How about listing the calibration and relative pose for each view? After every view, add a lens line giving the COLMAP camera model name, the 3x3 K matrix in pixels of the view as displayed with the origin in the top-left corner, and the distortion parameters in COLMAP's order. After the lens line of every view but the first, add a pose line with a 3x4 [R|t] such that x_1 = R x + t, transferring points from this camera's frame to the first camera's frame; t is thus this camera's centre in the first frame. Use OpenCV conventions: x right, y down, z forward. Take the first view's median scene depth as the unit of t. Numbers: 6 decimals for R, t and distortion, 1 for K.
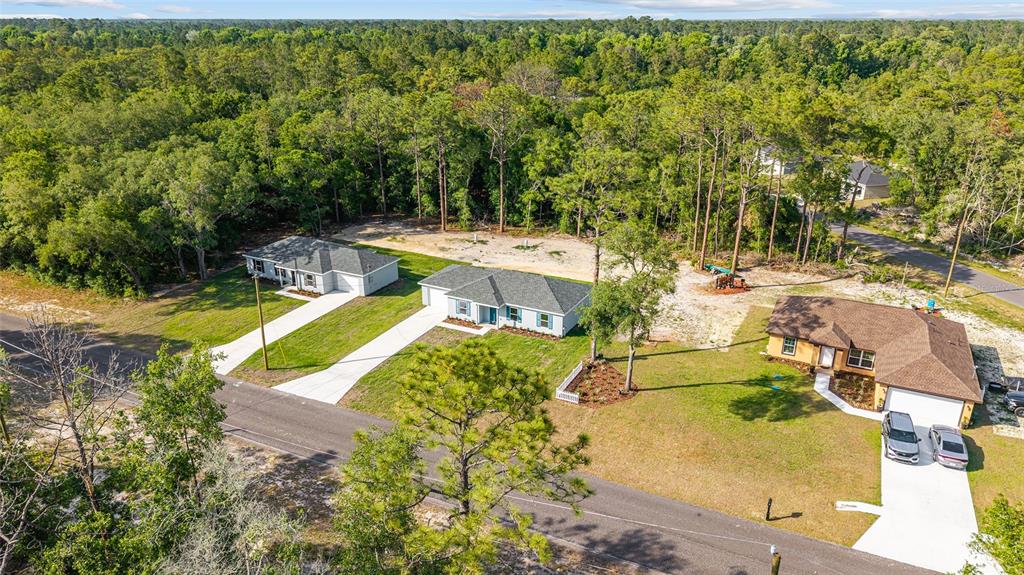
lens RADIAL K [[692.8, 0, 515.9], [0, 692.8, 284.5], [0, 0, 1]] dist [0.043481, -0.085731]
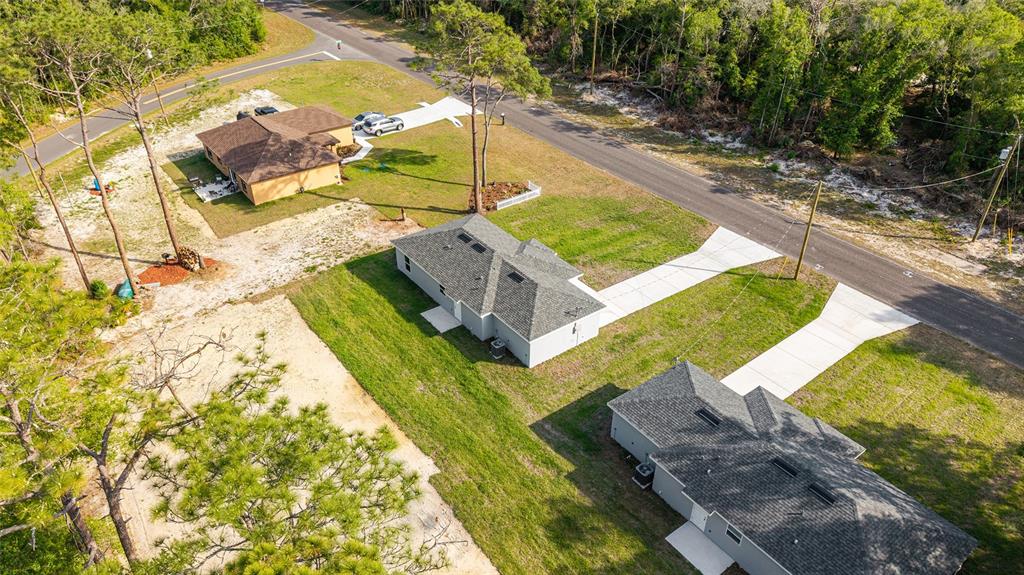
lens RADIAL K [[684.9, 0, 512.0], [0, 684.9, 287.5], [0, 0, 1]] dist [0.042572, -0.071555]
pose [[-0.897992, -0.247191, 0.364014, -0.276719], [0.150119, 0.605534, 0.781532, -0.506270], [-0.413611, 0.756455, -0.506657, 1.277280]]
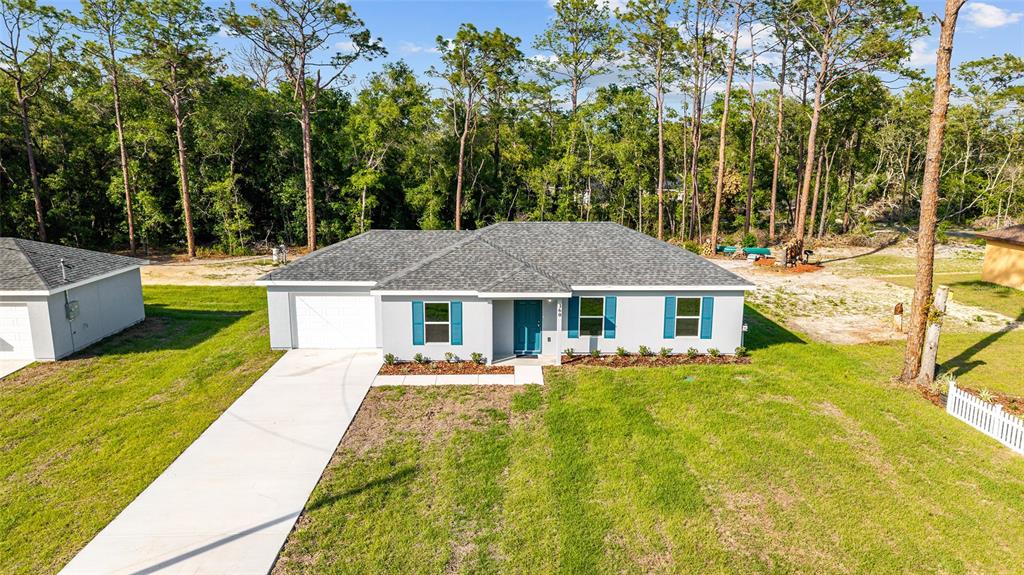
lens RADIAL K [[684.9, 0, 512.0], [0, 684.9, 287.5], [0, 0, 1]] dist [0.042572, -0.071555]
pose [[0.884478, -0.090096, 0.457801, -0.173305], [0.164733, 0.978291, -0.125738, 0.057689], [-0.436534, 0.186627, 0.880118, 0.622702]]
